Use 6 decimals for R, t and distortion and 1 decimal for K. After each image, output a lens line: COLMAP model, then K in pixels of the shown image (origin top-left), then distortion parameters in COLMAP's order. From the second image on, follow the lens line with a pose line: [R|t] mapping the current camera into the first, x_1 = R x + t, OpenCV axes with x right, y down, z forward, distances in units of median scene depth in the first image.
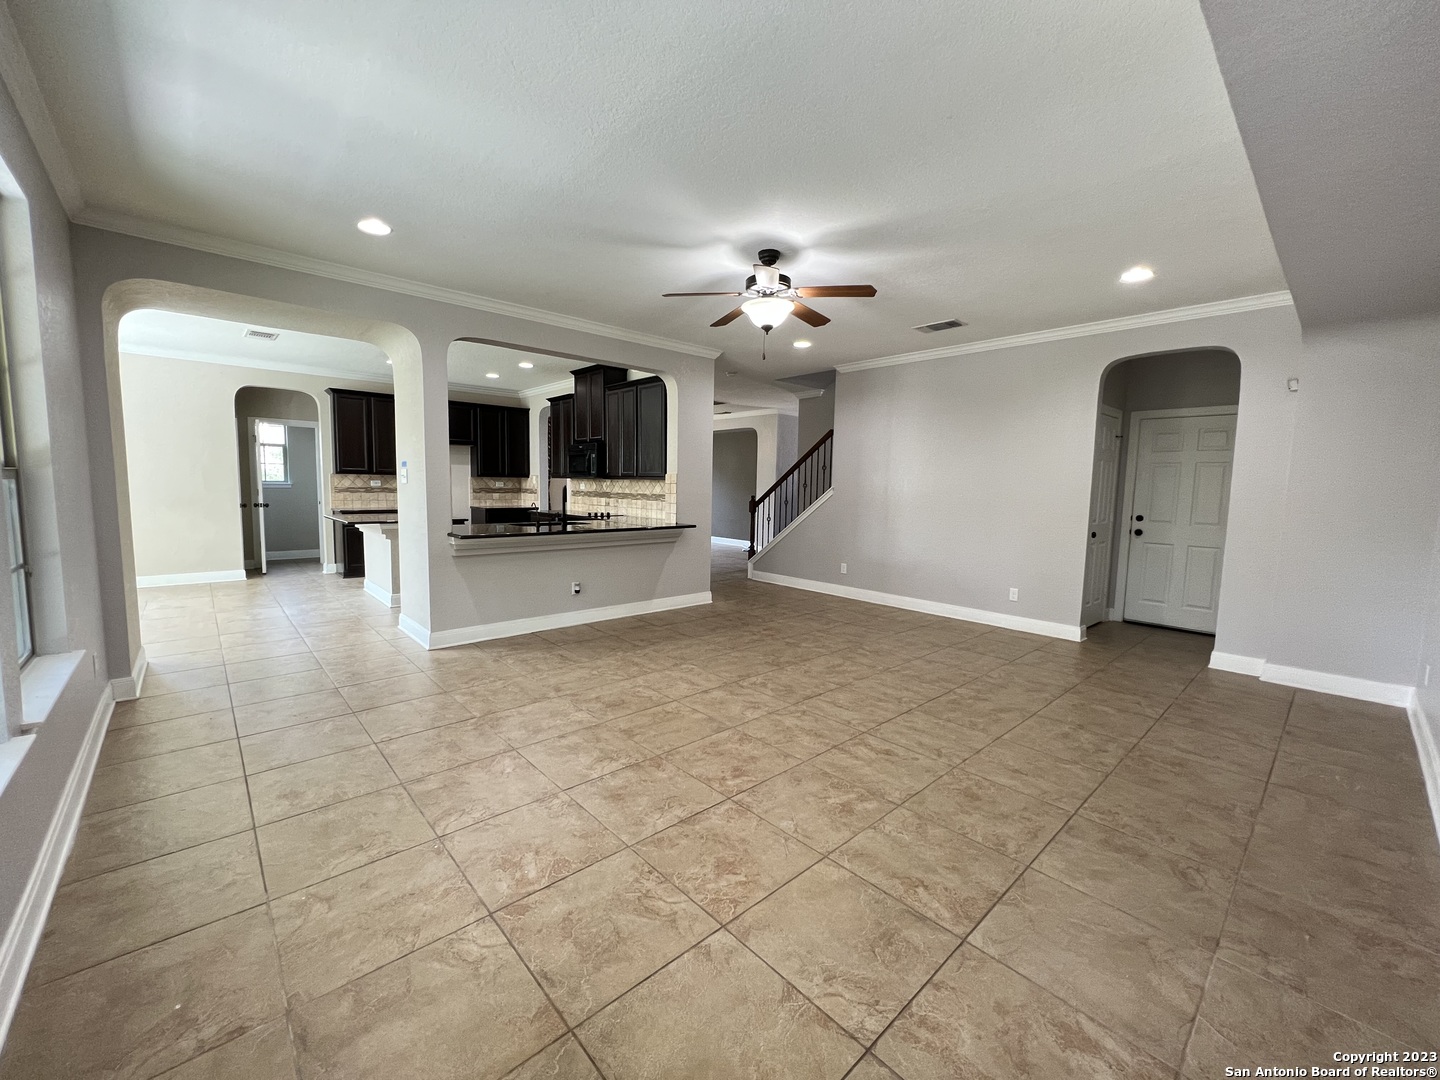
lens RADIAL K [[576.7, 0, 713.4], [0, 576.7, 534.8], [0, 0, 1]] dist [-0.001090, 0.000782]
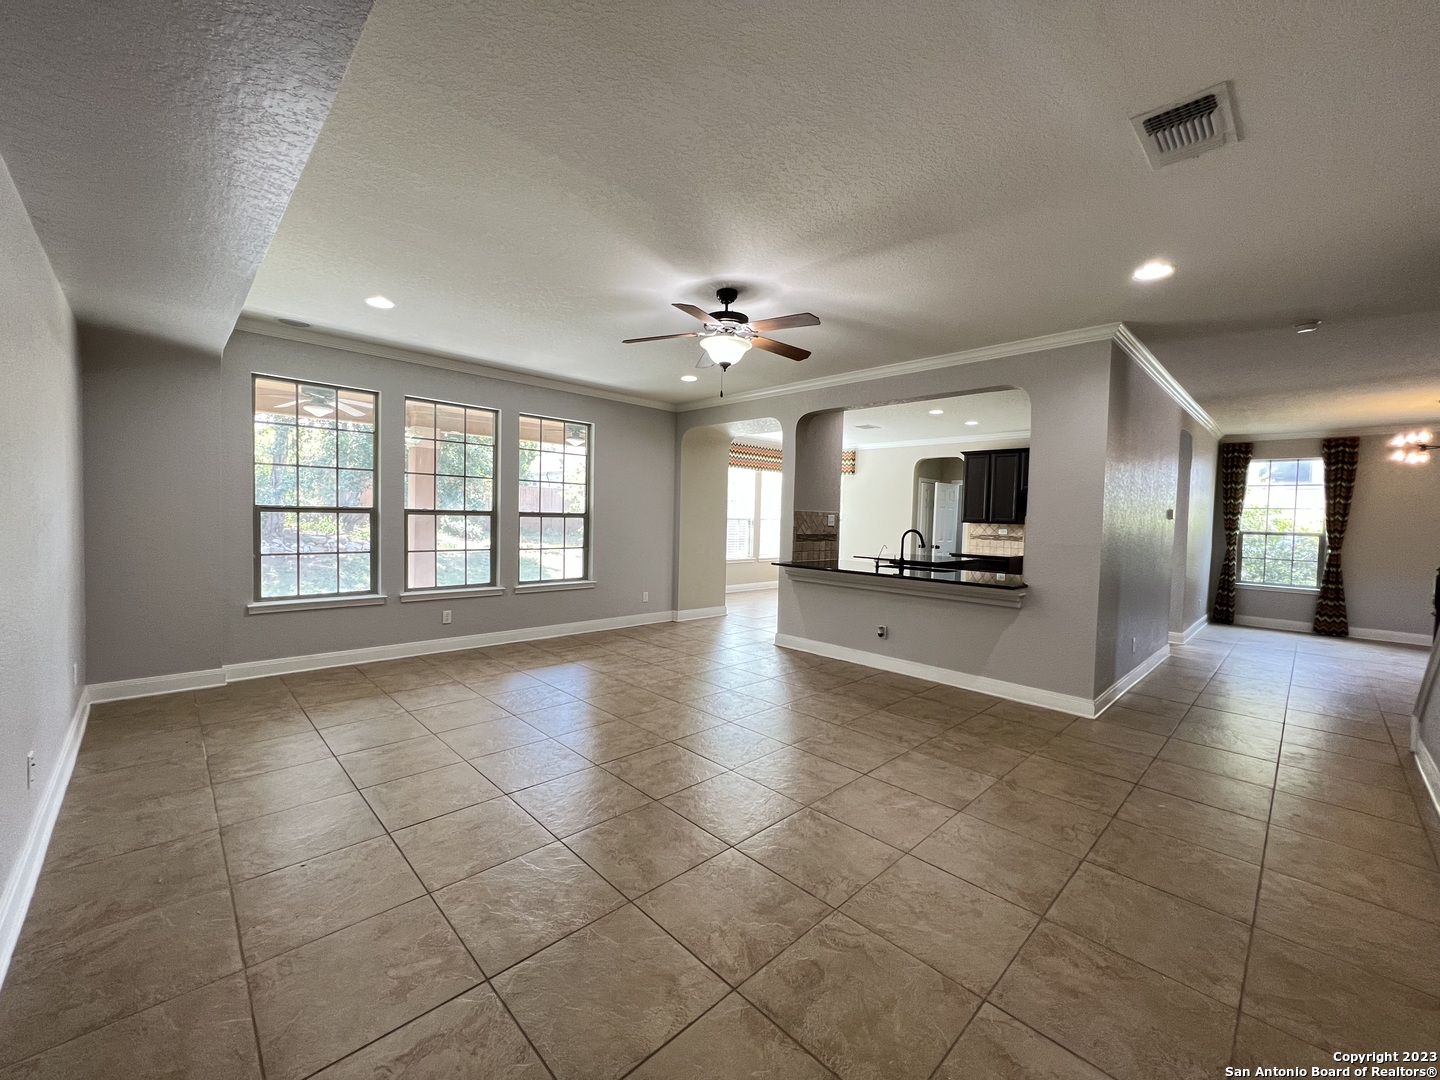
lens RADIAL K [[576.7, 0, 717.5], [0, 576.7, 535.5], [0, 0, 1]] dist [-0.001090, 0.000782]
pose [[0.036444, 0.015360, -0.999218, 0.816756], [-0.116707, 0.993105, 0.011010, -0.054500], [0.992498, 0.116214, 0.037985, 0.731202]]
